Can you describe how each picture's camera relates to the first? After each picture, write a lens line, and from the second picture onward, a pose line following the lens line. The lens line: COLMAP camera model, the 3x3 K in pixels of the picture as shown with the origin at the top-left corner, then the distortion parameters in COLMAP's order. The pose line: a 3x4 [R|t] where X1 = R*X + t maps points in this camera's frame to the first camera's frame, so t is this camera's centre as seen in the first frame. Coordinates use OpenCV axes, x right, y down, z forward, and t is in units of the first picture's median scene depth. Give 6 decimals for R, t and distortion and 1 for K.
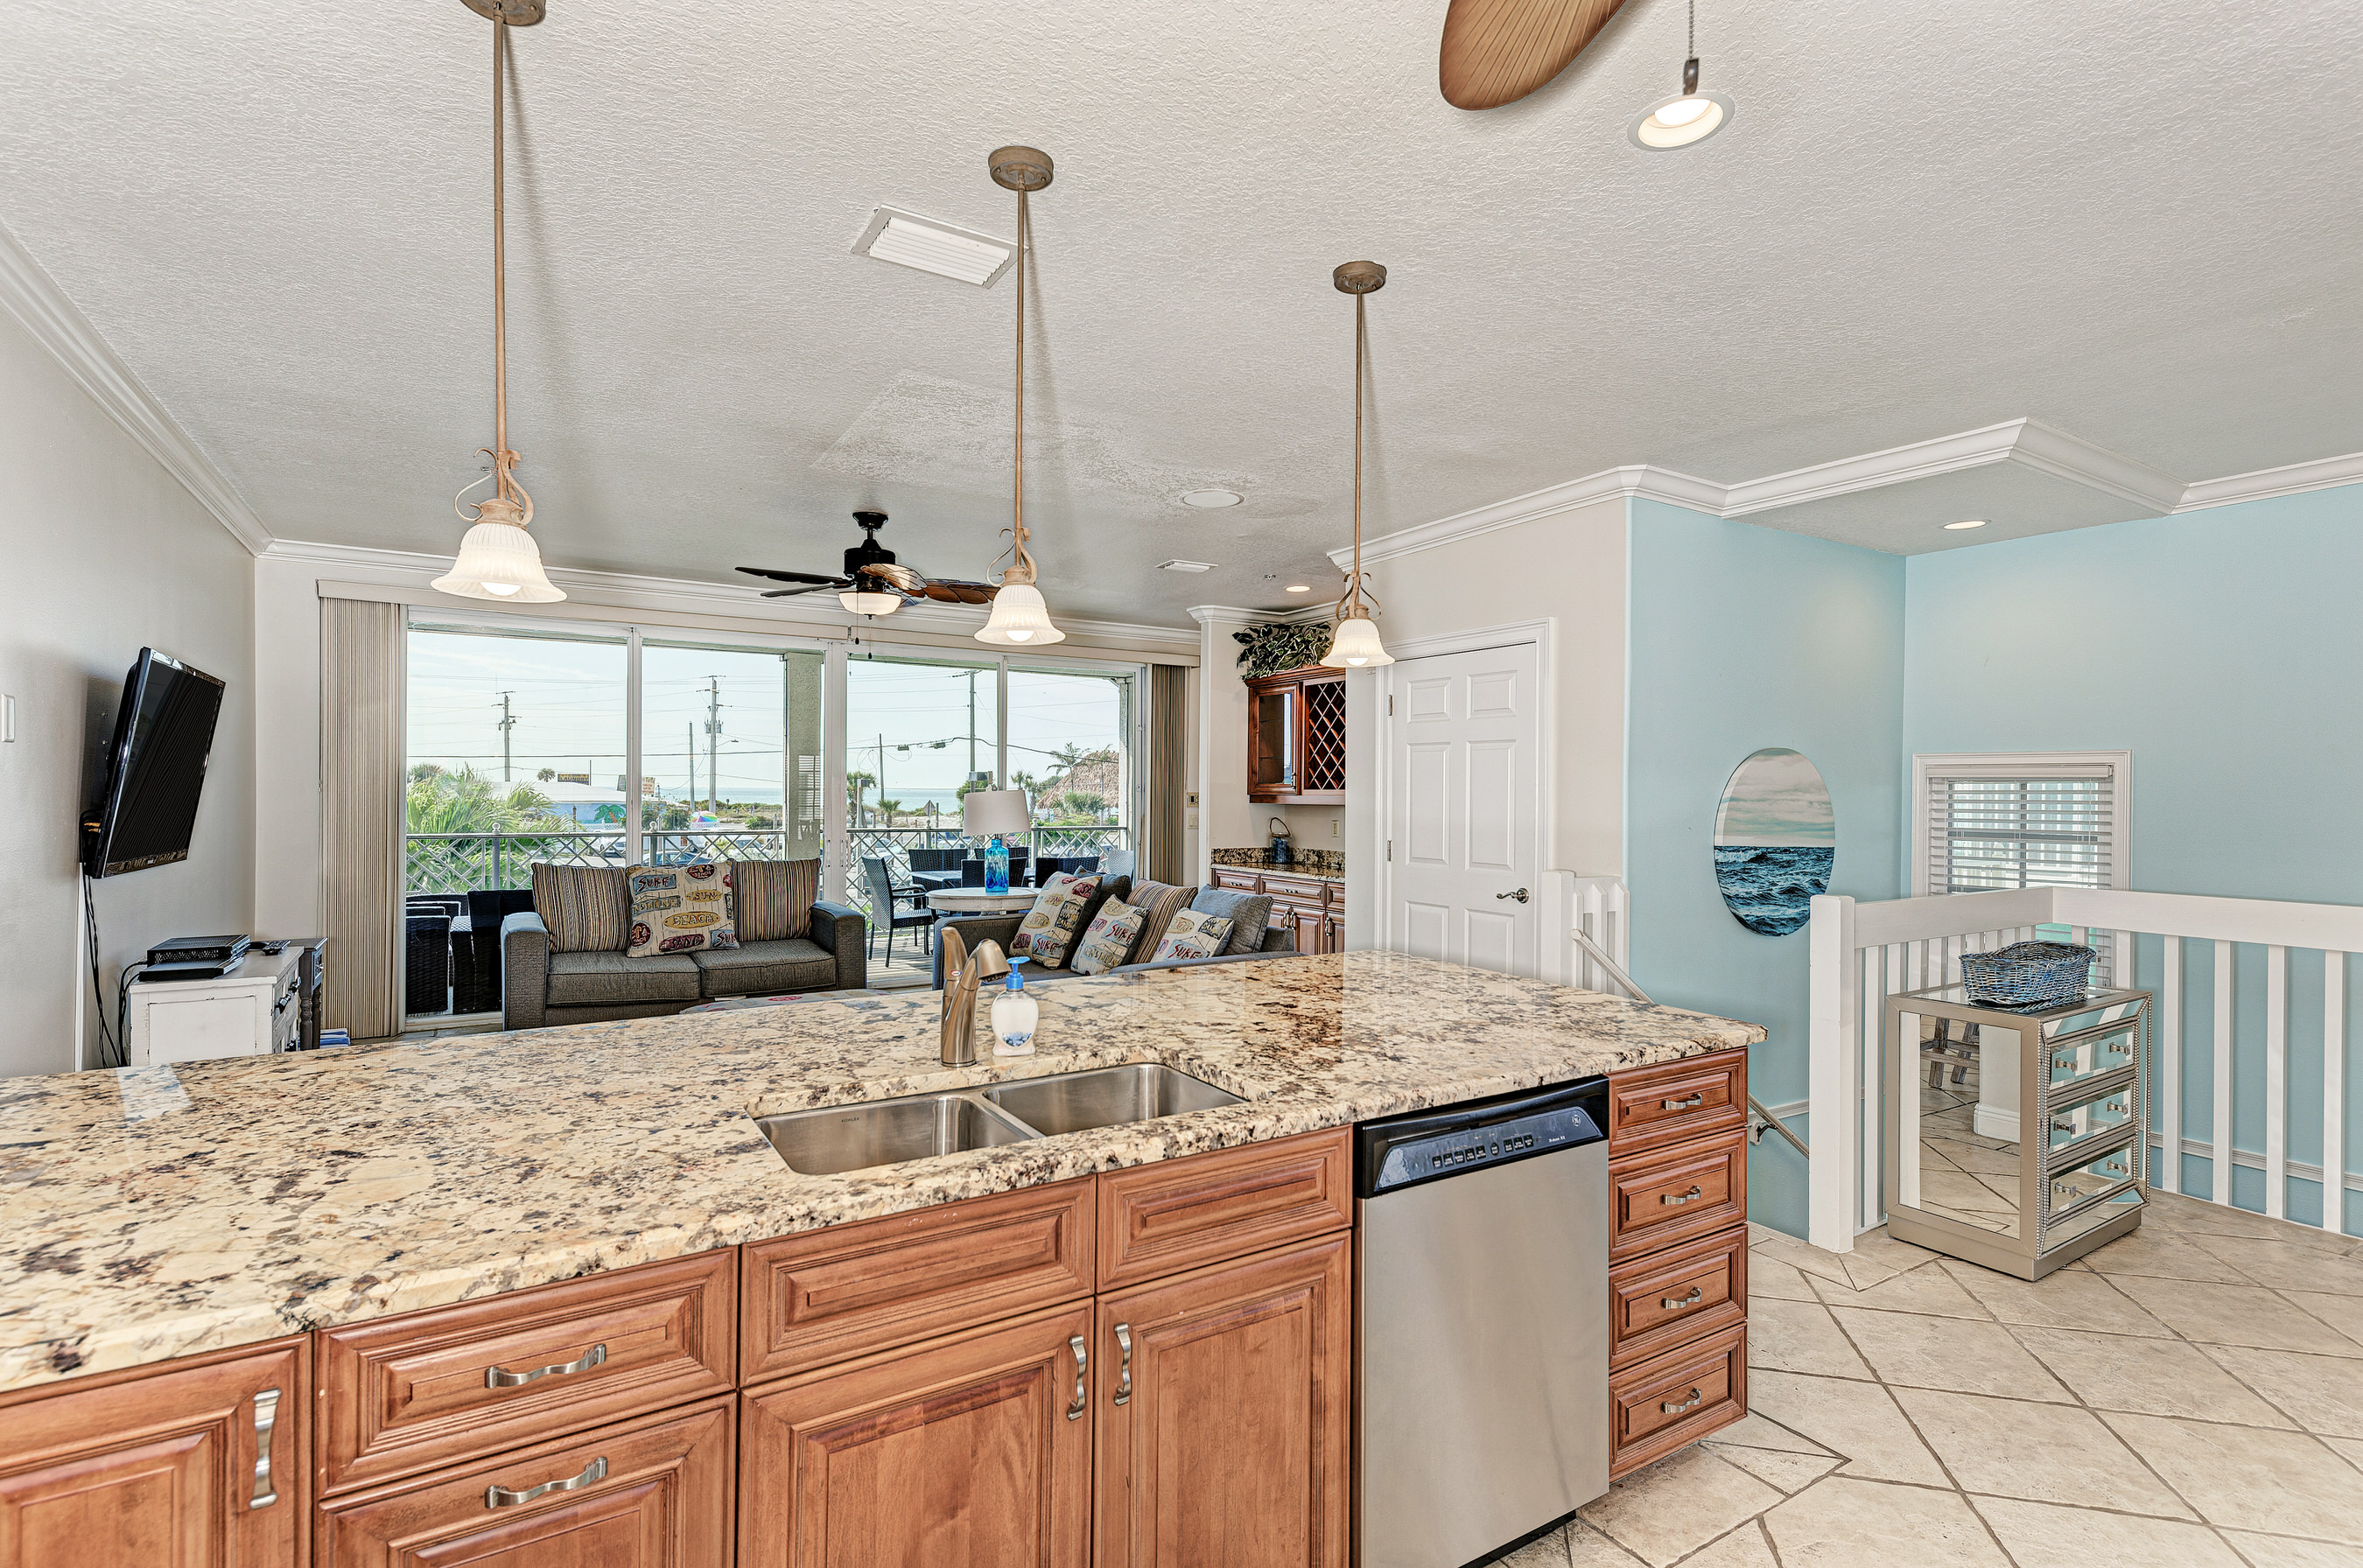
lens RADIAL K [[1109.6, 0, 1187.8], [0, 1109.6, 792.9], [0, 0, 1]] dist [0.019248, -0.001059]
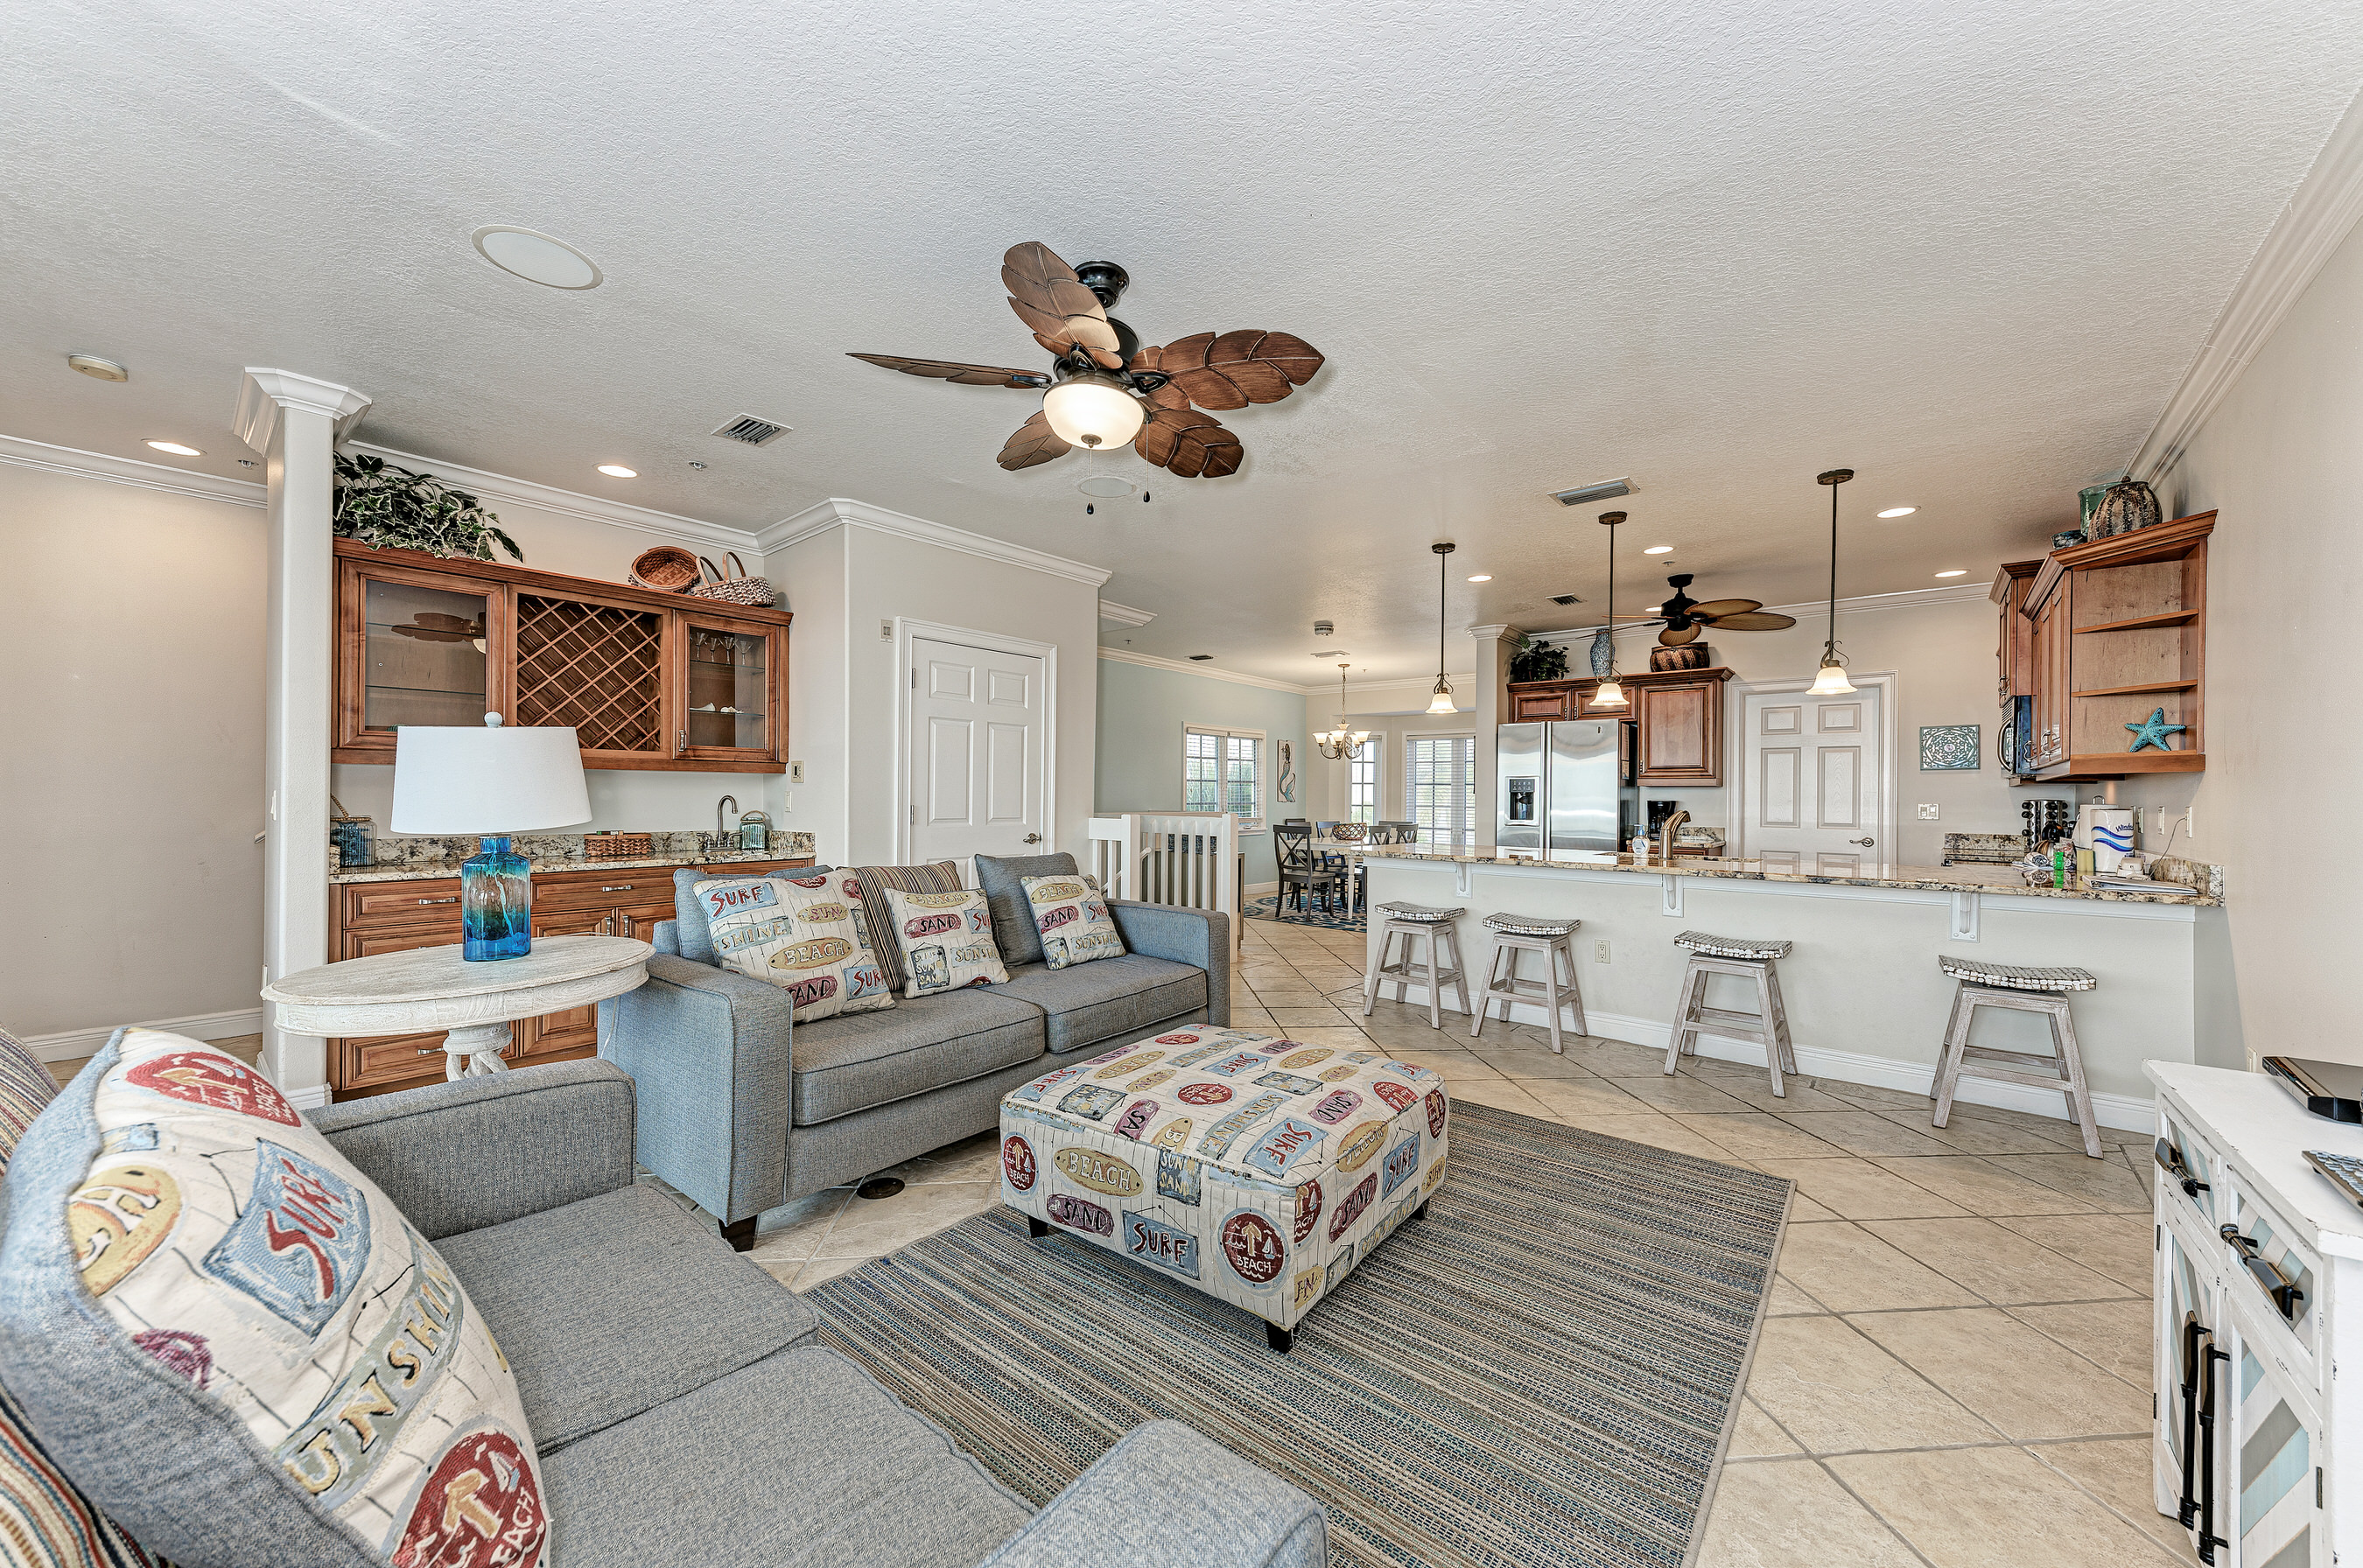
lens RADIAL K [[854.8, 0, 1192.6], [0, 854.8, 790.3], [0, 0, 1]] dist [0.008442, -0.001231]
pose [[-0.312095, -0.004253, 0.950041, -0.628814], [-0.009629, 0.999953, 0.001313, 0.023207], [-0.950002, -0.008738, -0.312121, 0.927891]]
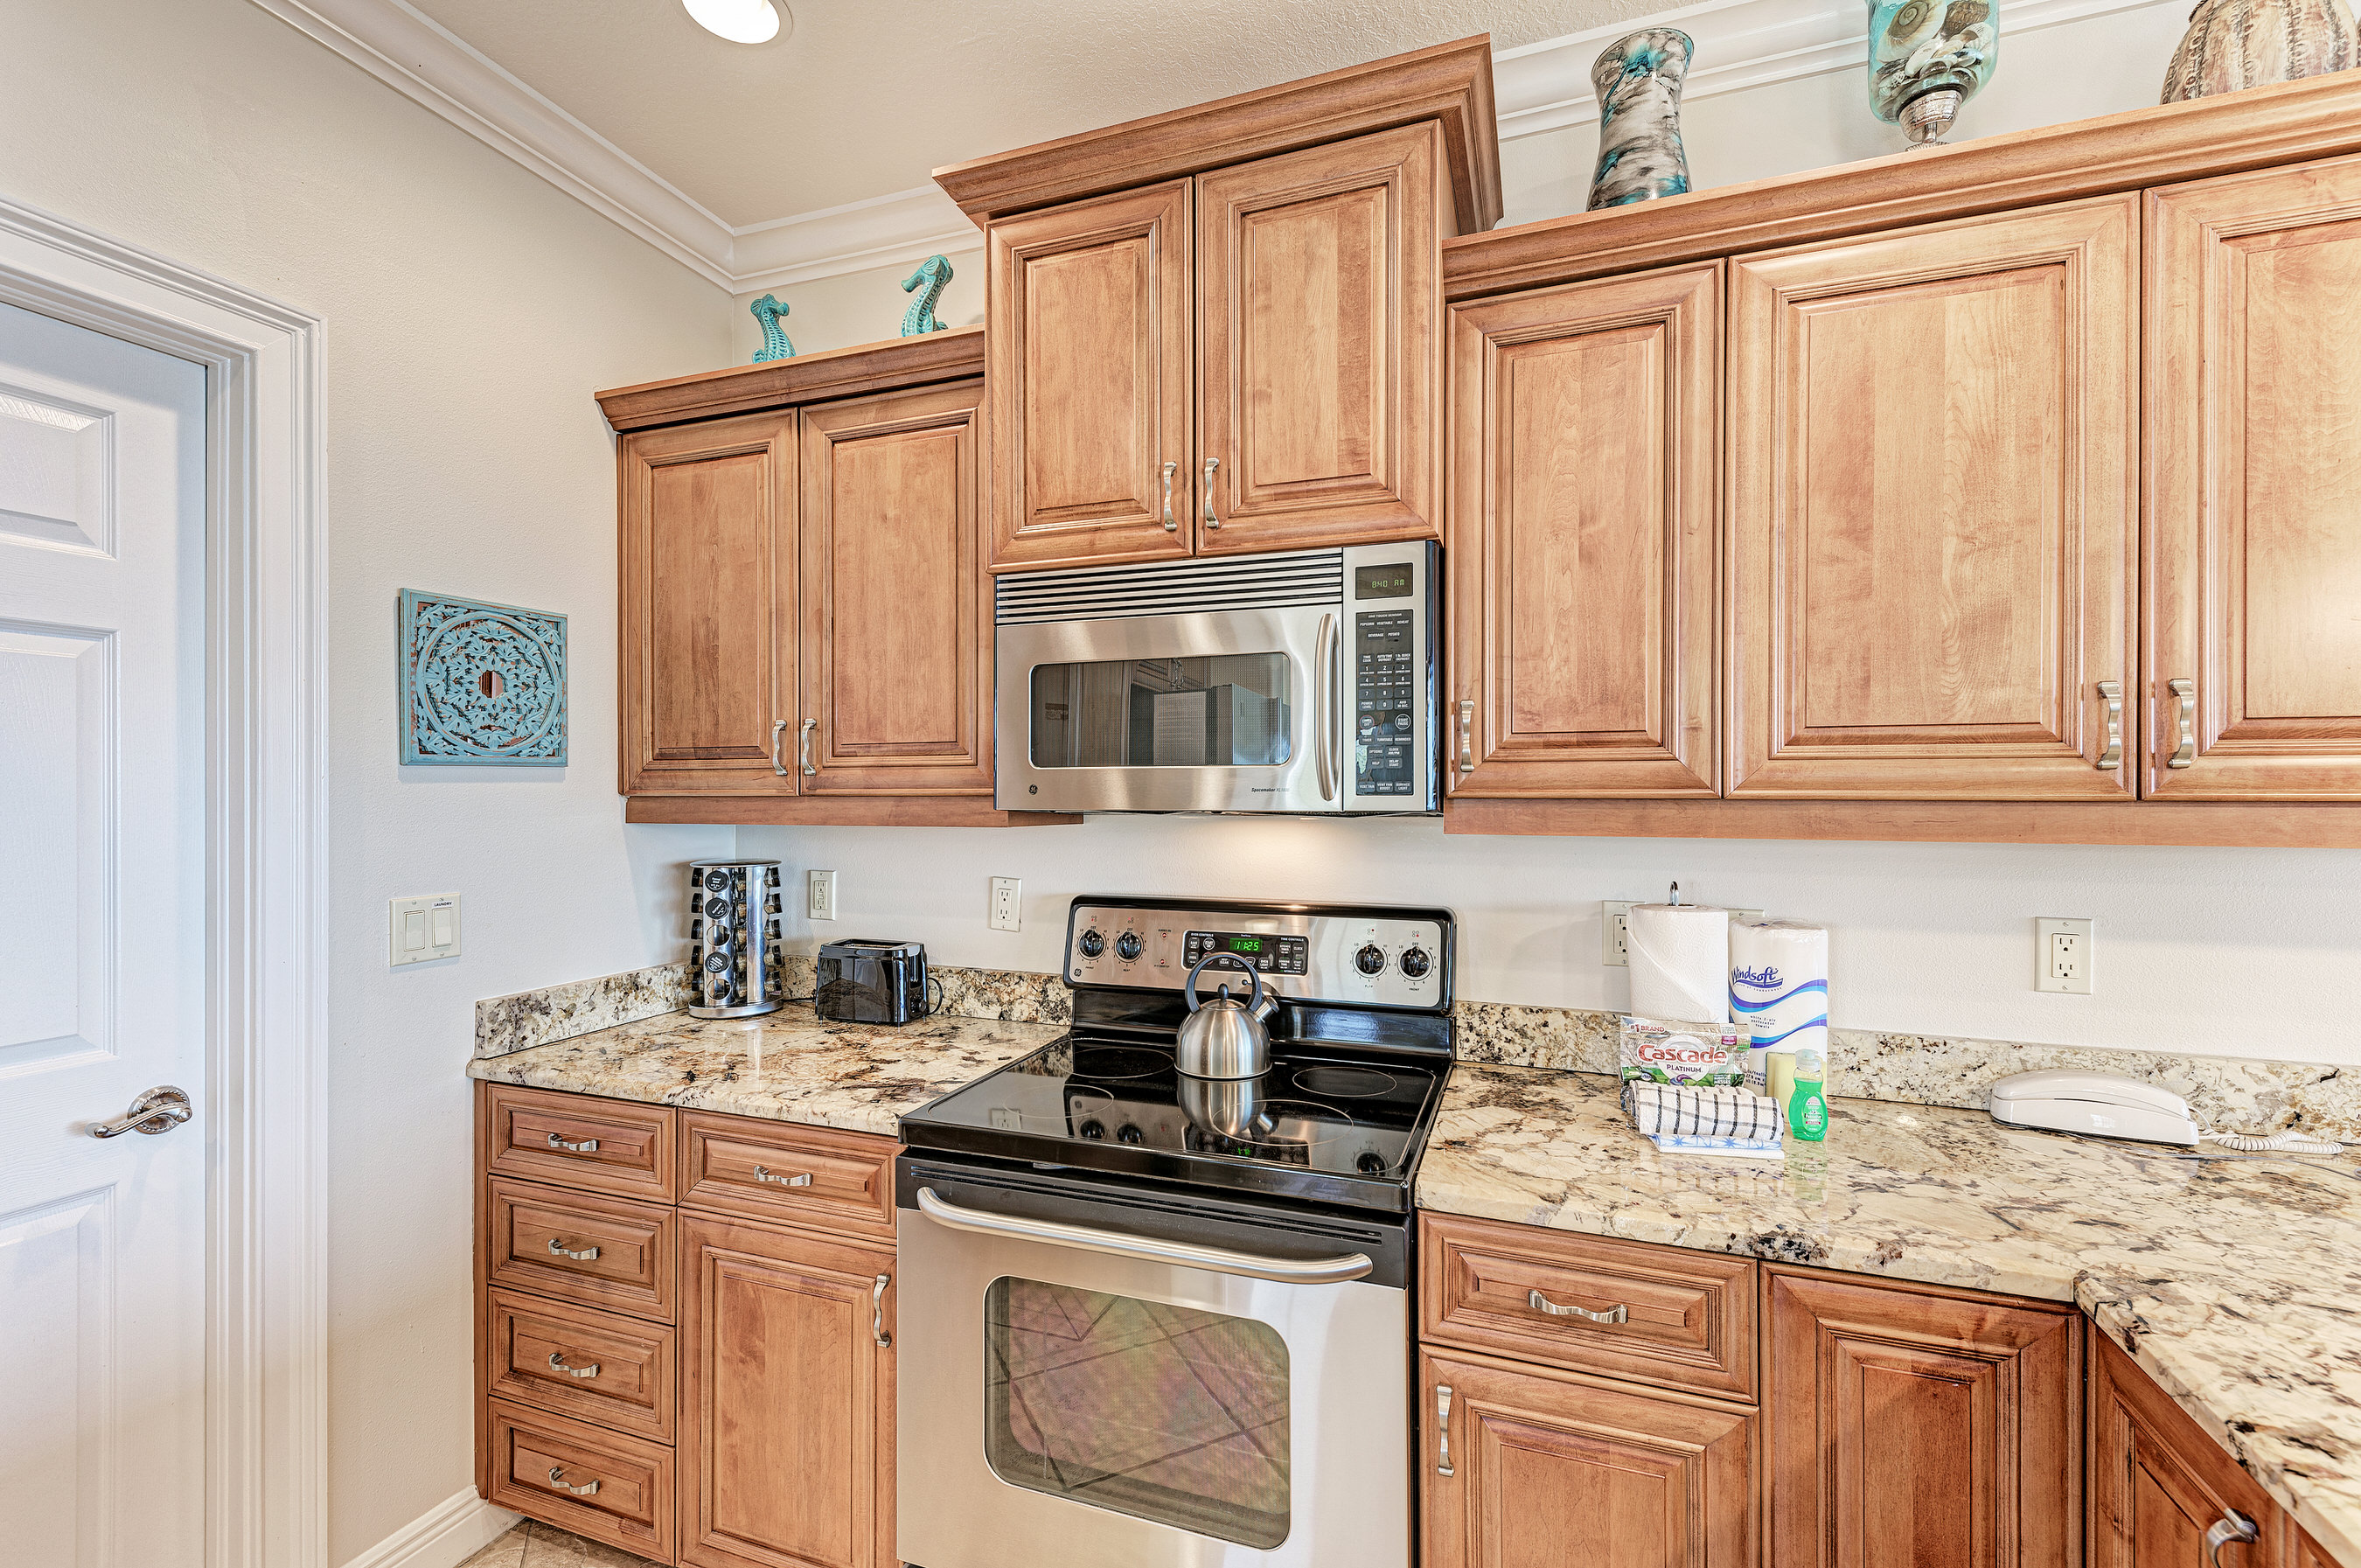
lens RADIAL K [[1014.2, 0, 1187.8], [0, 1014.2, 790.9], [0, 0, 1]] dist [0.015386, -0.003582]
pose [[-0.787055, -0.006034, -0.616854, 0.049578], [-0.009214, 0.999956, 0.001975, -0.001918], [0.616814, 0.007238, -0.787075, 0.192315]]
